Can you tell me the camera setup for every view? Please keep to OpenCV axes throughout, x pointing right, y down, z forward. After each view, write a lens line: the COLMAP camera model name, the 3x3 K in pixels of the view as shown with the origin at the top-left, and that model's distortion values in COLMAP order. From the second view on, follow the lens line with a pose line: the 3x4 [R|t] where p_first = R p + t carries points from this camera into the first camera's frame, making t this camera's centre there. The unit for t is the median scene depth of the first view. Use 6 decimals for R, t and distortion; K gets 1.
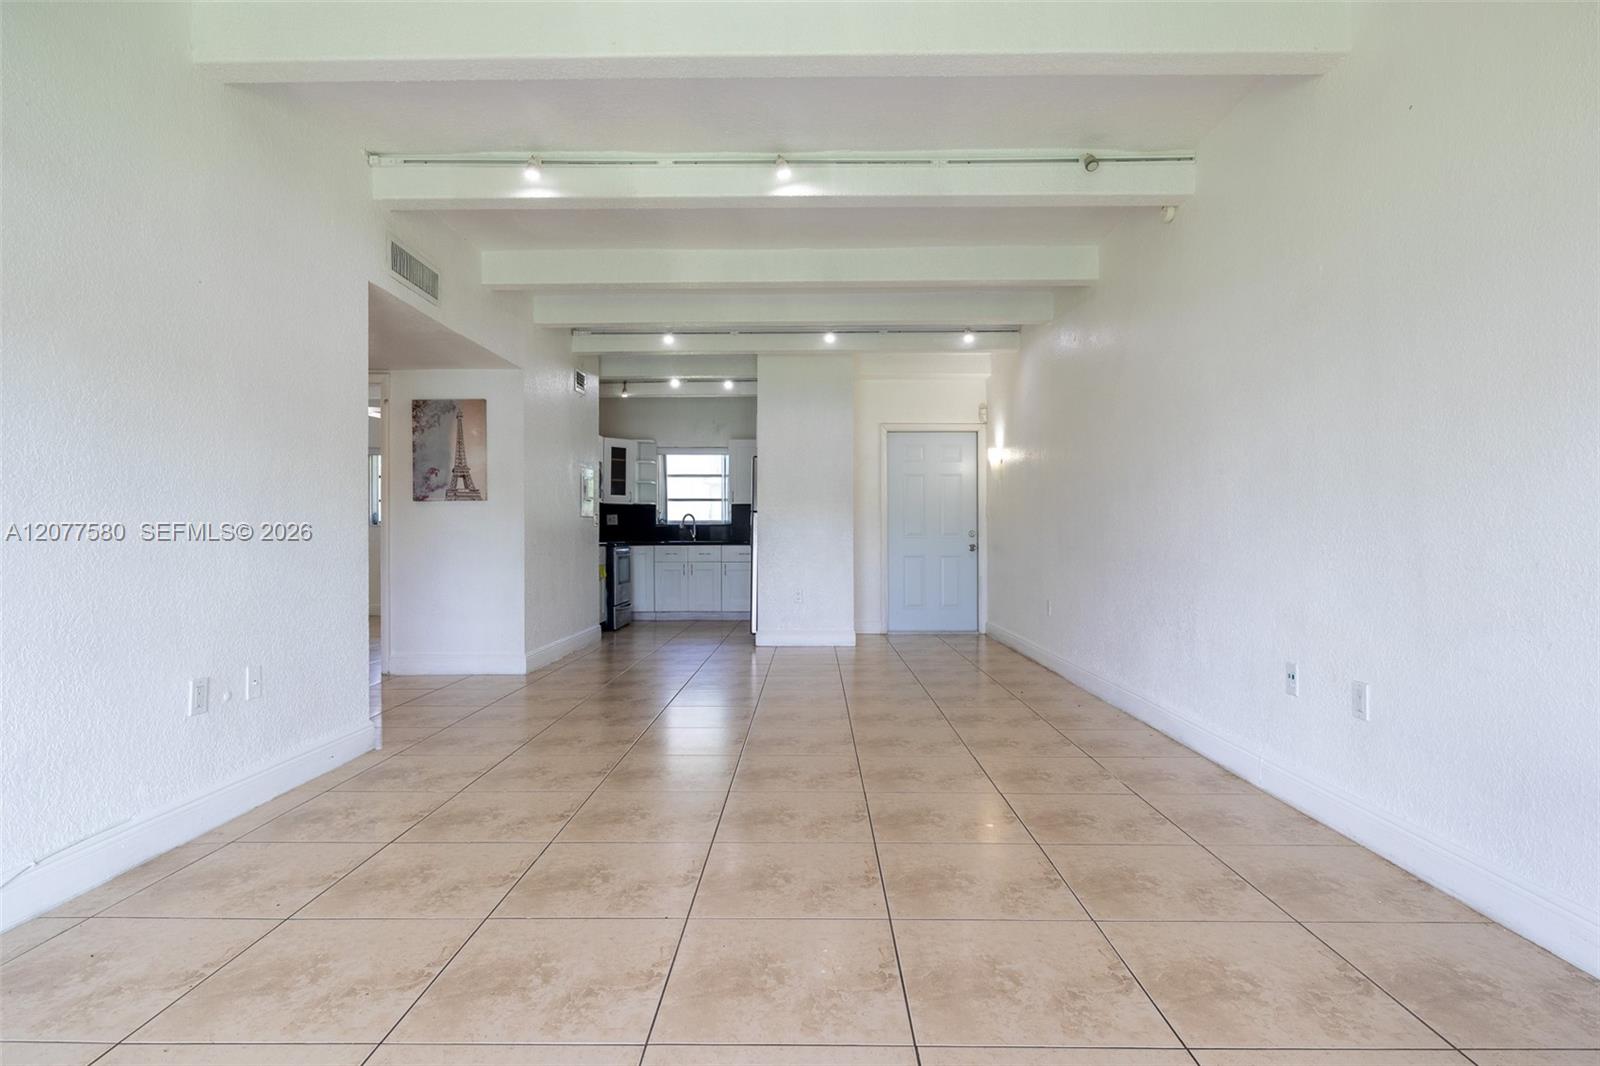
lens RADIAL K [[817.1, 0, 800.8], [0, 817.1, 536.8], [0, 0, 1]] dist [-0.004158, -0.000109]
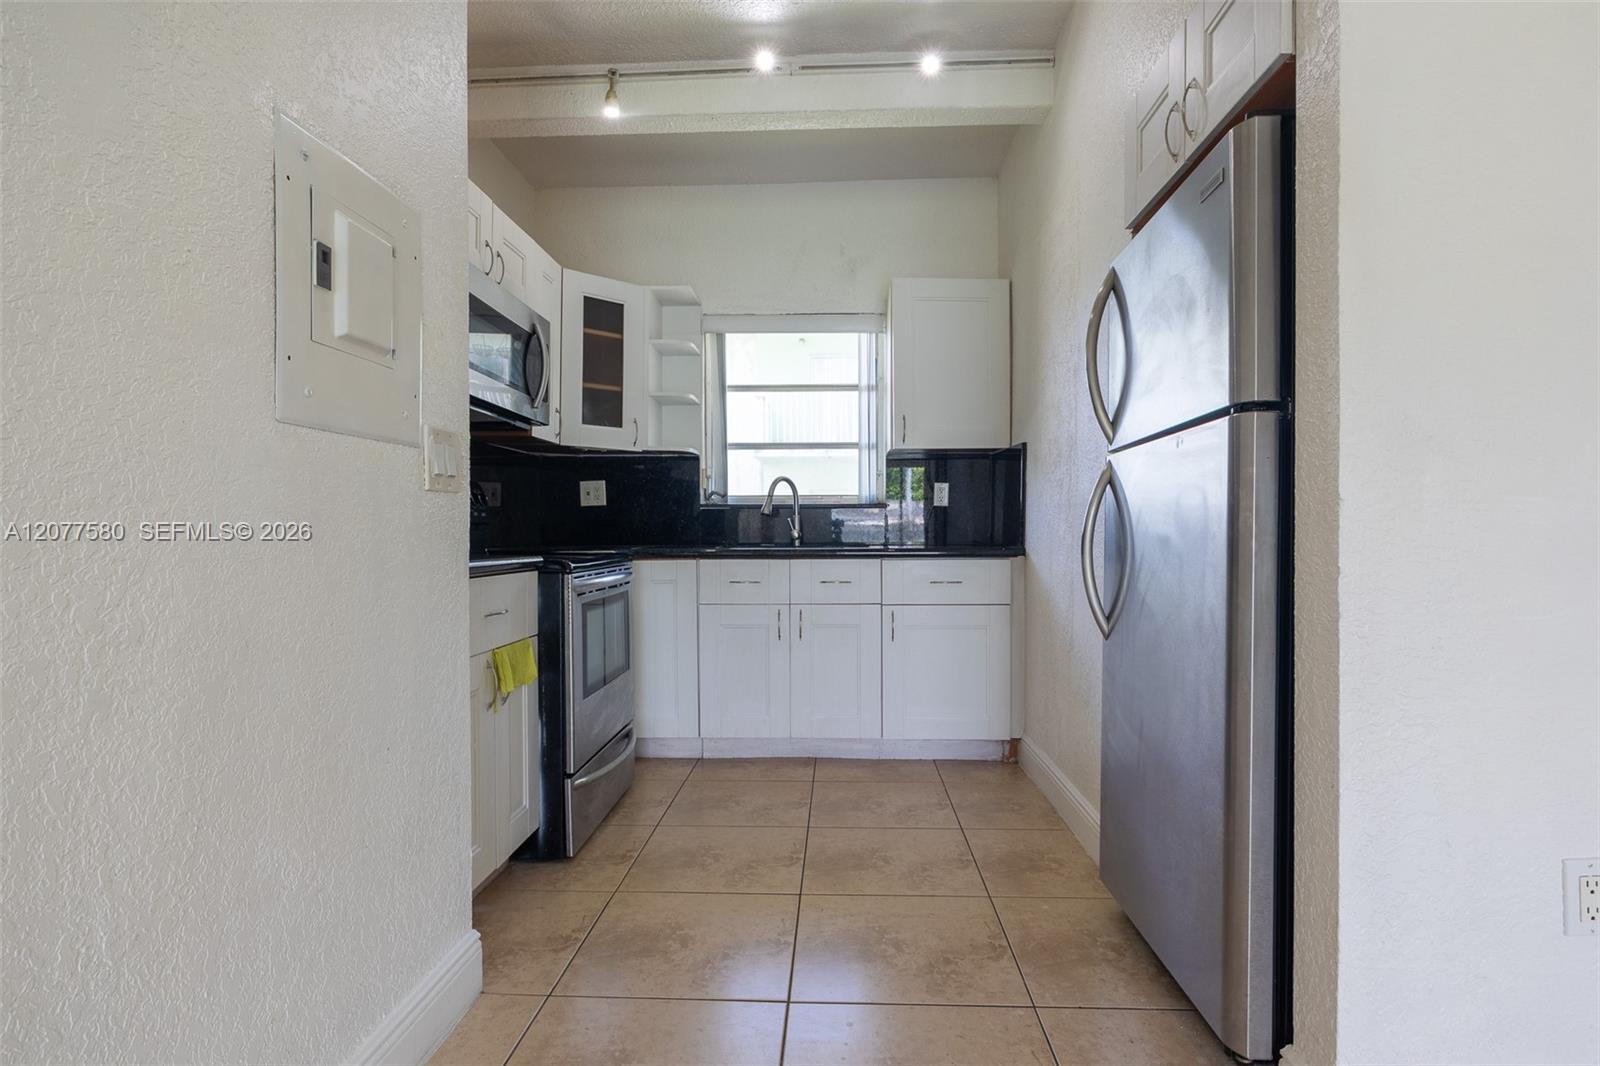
lens RADIAL K [[817.1, 0, 800.8], [0, 817.1, 536.8], [0, 0, 1]] dist [-0.004158, -0.000109]
pose [[0.999414, -0.000810, -0.034212, -0.117650], [0.000928, 0.999994, 0.003424, -0.000722], [0.034209, -0.003454, 0.999409, 0.618840]]
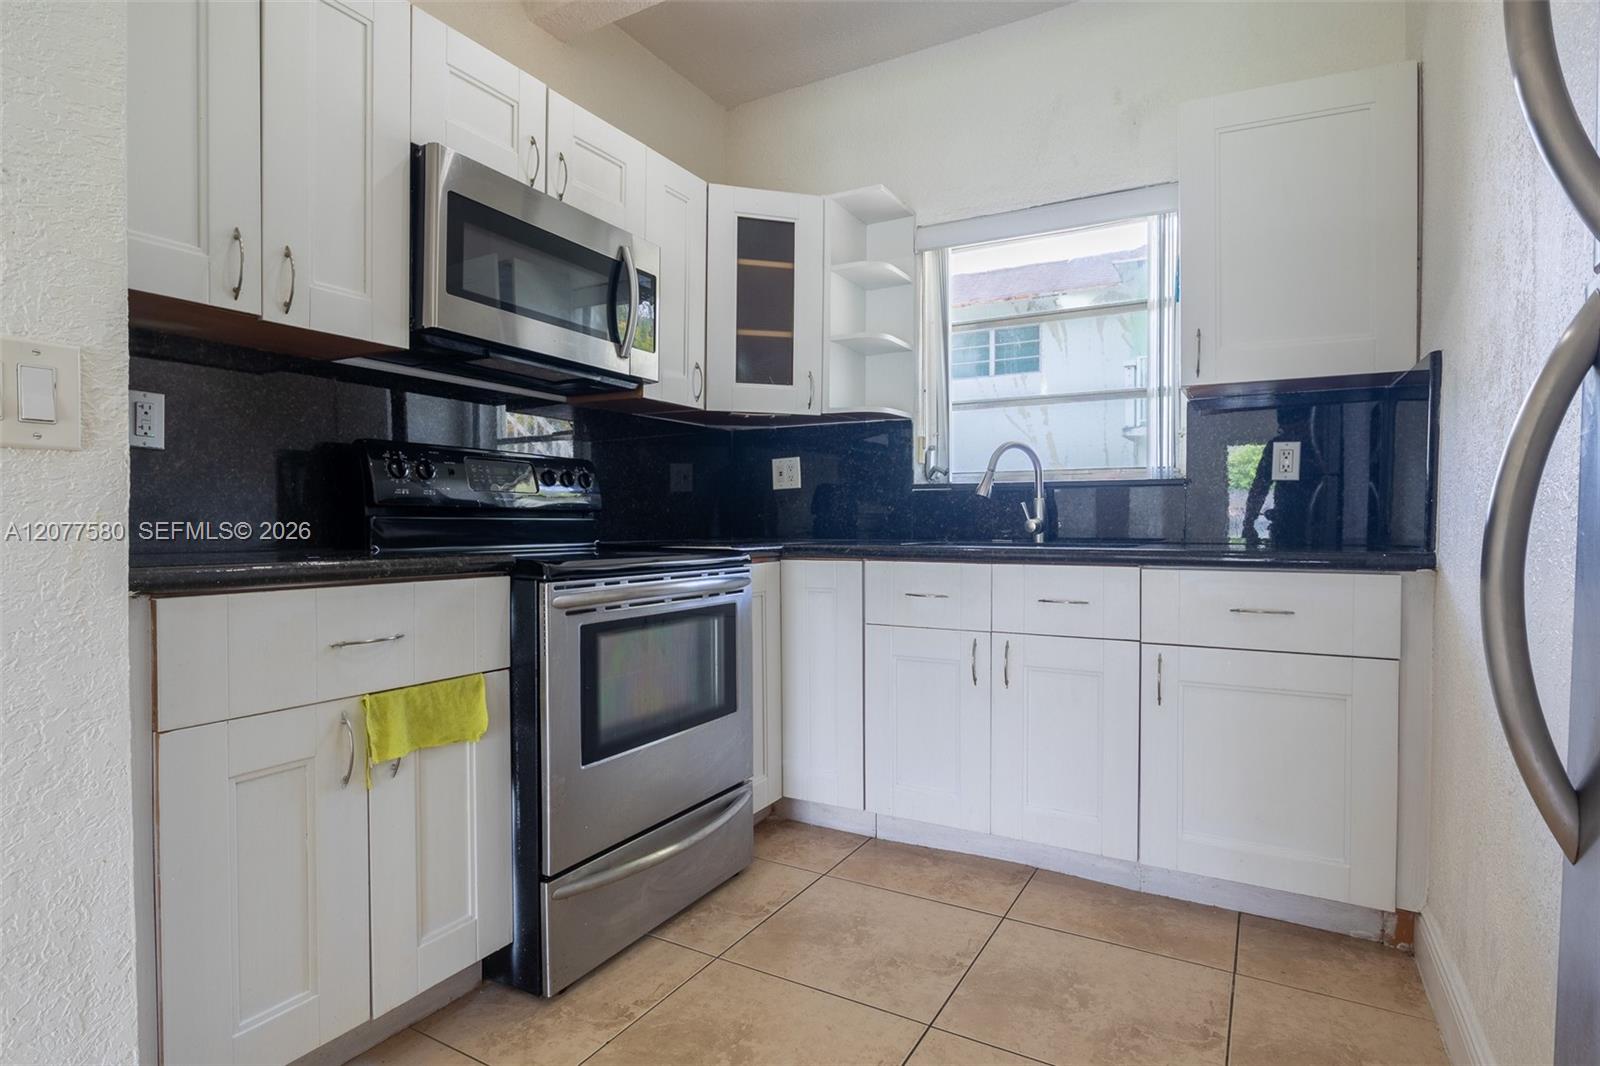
lens RADIAL K [[817.1, 0, 800.8], [0, 817.1, 536.8], [0, 0, 1]] dist [-0.004158, -0.000109]
pose [[0.873608, 0.010436, -0.486518, -0.068755], [-0.003544, 0.999880, 0.015084, -0.000709], [0.486617, -0.011454, 0.873540, 0.743976]]
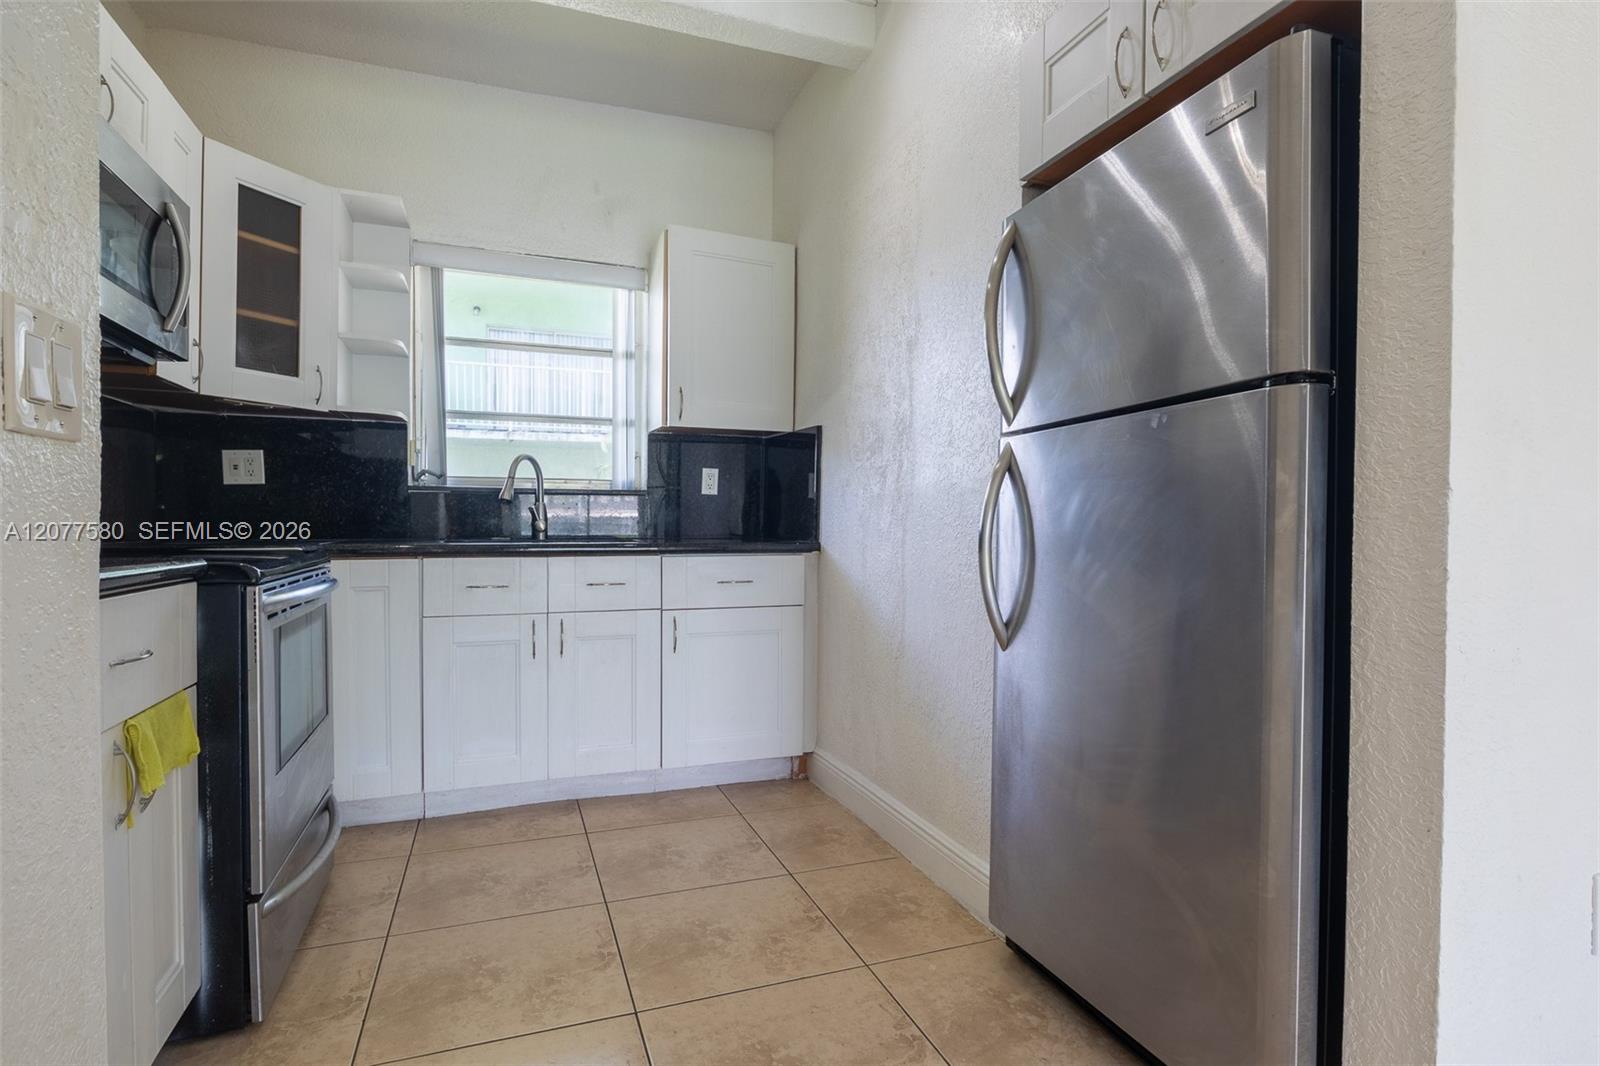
lens RADIAL K [[817.1, 0, 800.8], [0, 817.1, 536.8], [0, 0, 1]] dist [-0.004158, -0.000109]
pose [[0.933655, 0.000592, 0.358174, -0.154203], [-0.005438, 0.999907, 0.012522, -0.000733], [-0.358133, -0.013639, 0.933571, 0.678010]]
